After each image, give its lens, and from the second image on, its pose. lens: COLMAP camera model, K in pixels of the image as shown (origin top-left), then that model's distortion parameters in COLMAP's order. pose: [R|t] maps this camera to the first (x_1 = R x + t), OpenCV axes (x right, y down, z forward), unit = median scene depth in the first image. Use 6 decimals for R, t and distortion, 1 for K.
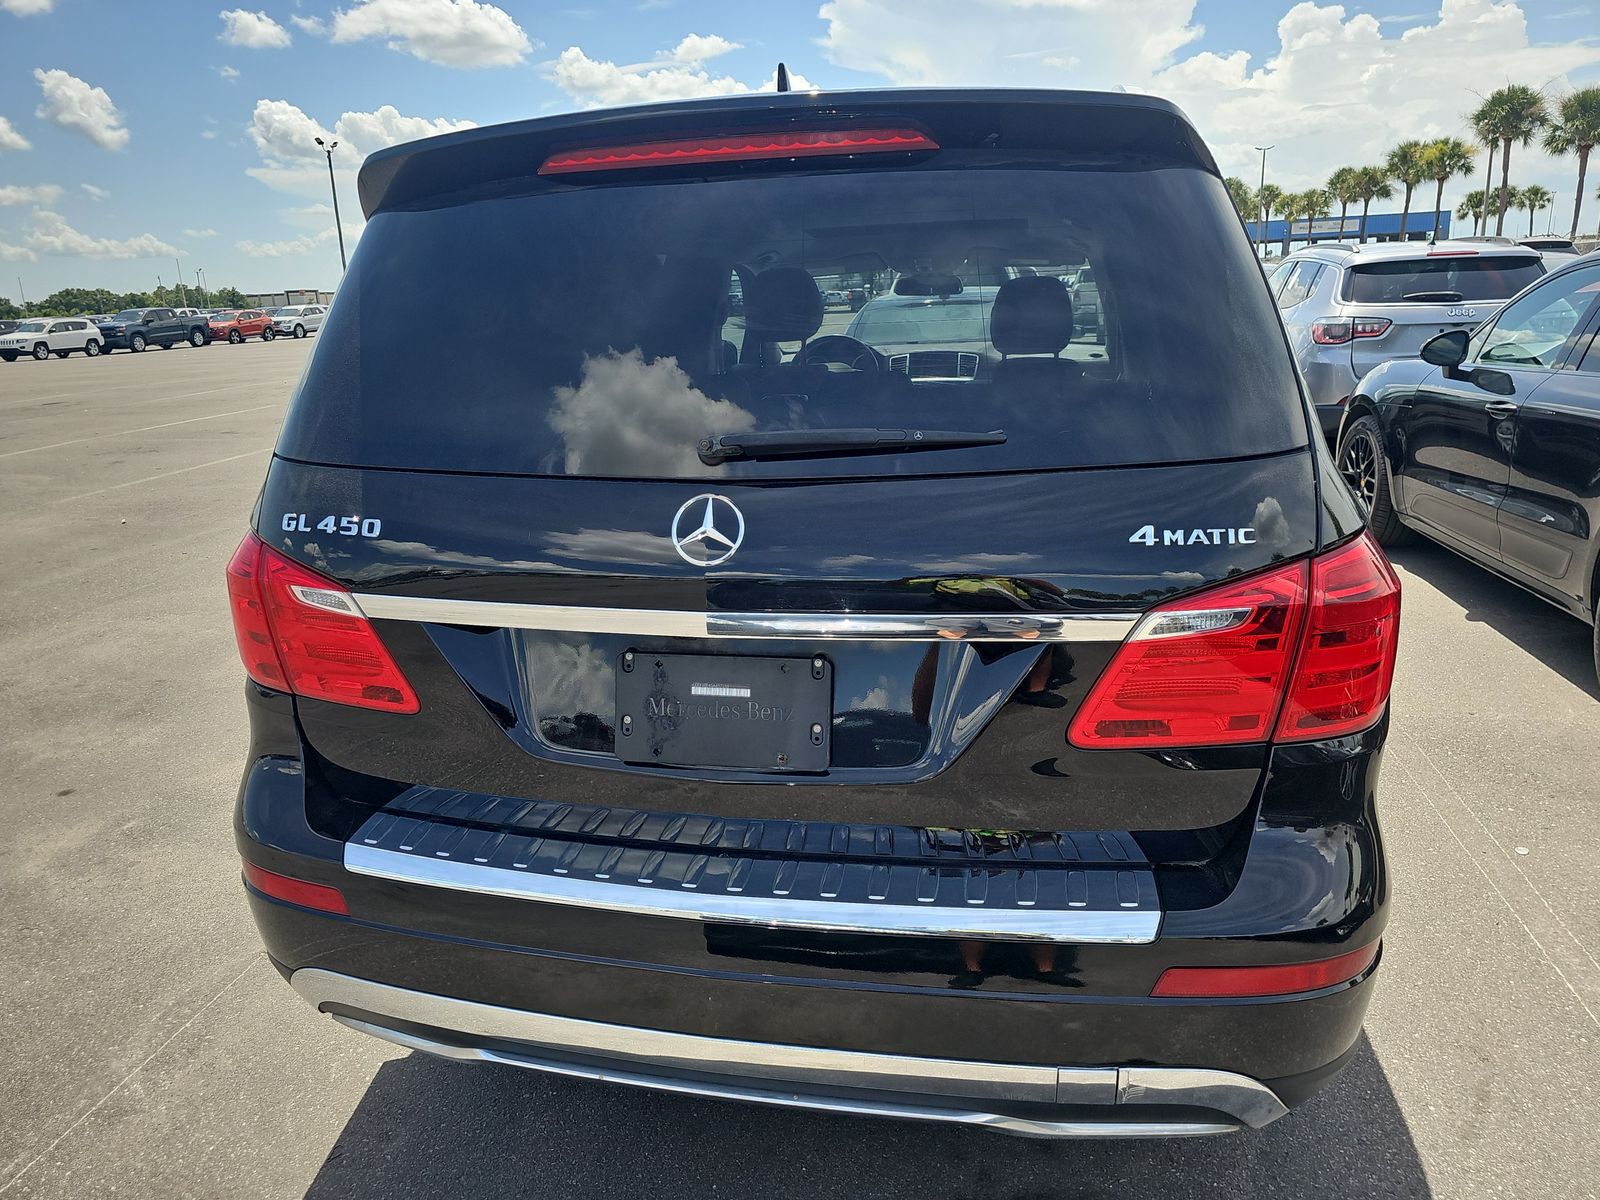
lens RADIAL K [[1061.5, 0, 802.6], [0, 1061.5, 593.7], [0, 0, 1]] dist [0.034131, -0.034443]
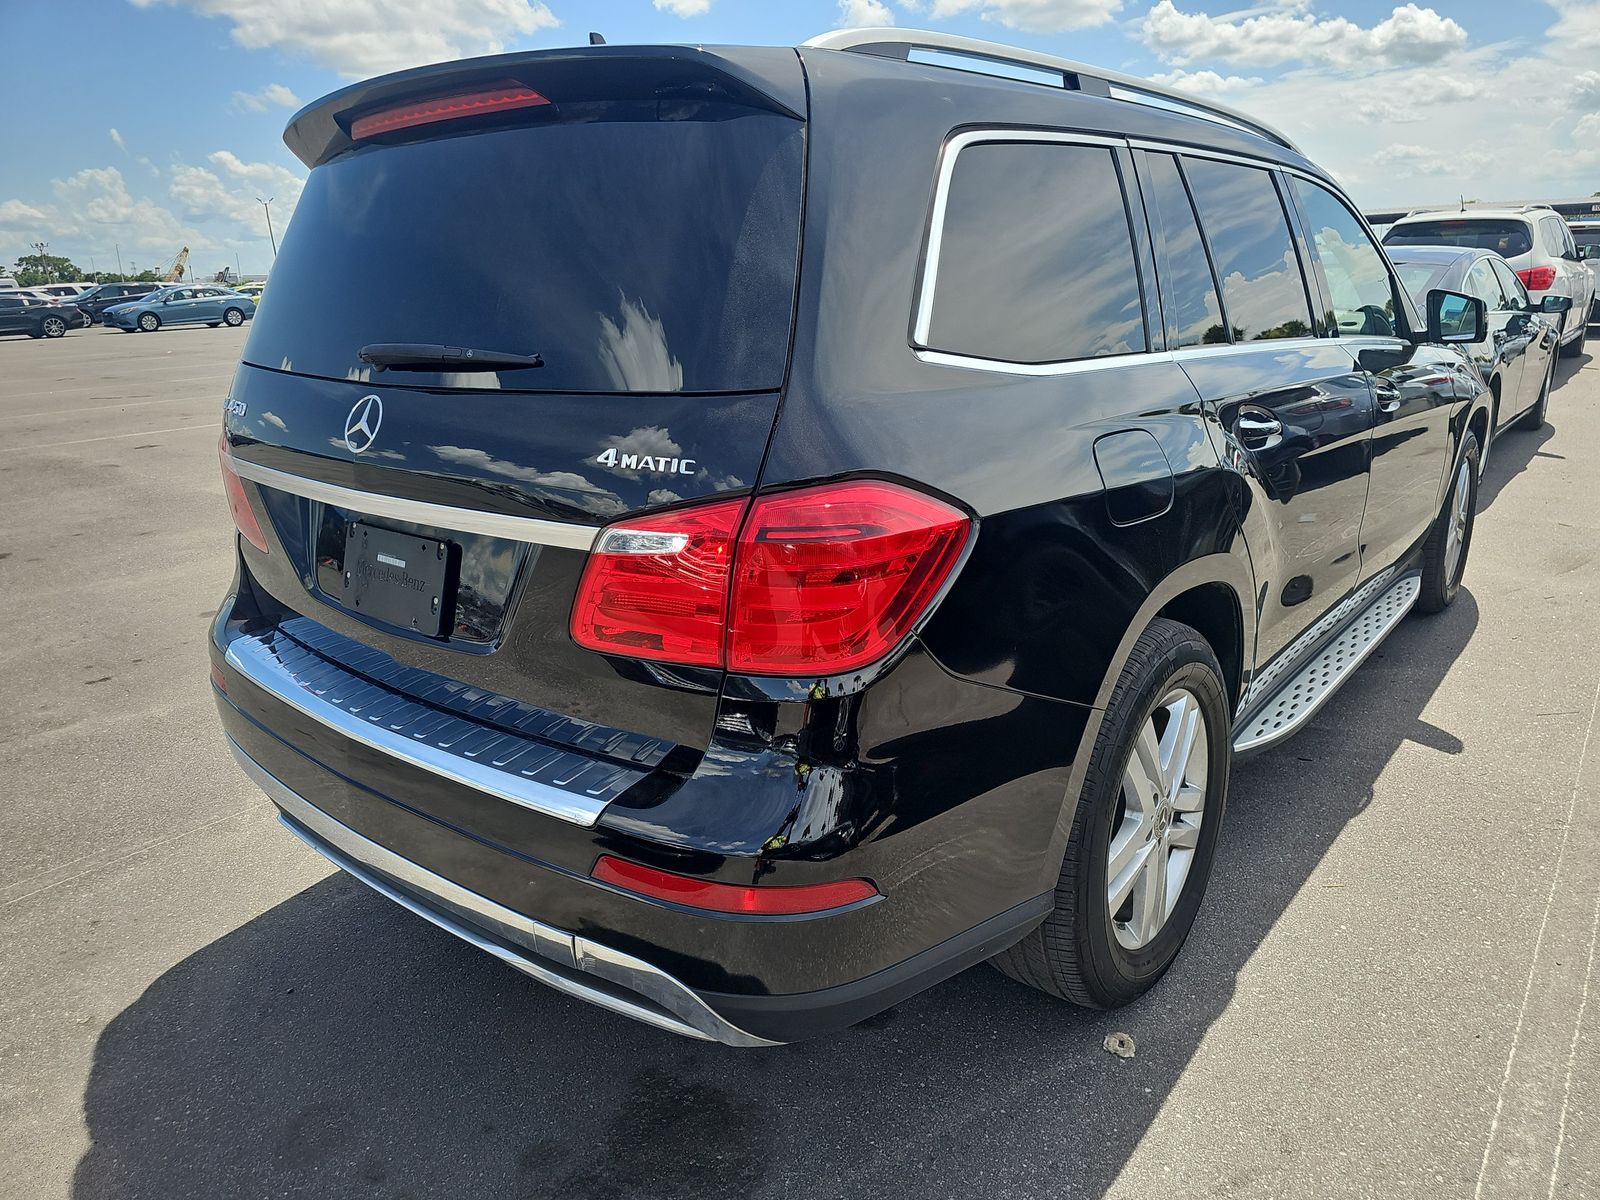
lens RADIAL K [[1061.5, 0, 821.5], [0, 1061.5, 590.7], [0, 0, 1]] dist [0.034131, -0.034443]
pose [[0.891466, 0.142716, -0.430023, 0.919057], [-0.130932, 0.989749, 0.057047, -0.009227], [0.433756, 0.005448, 0.901014, 0.105619]]
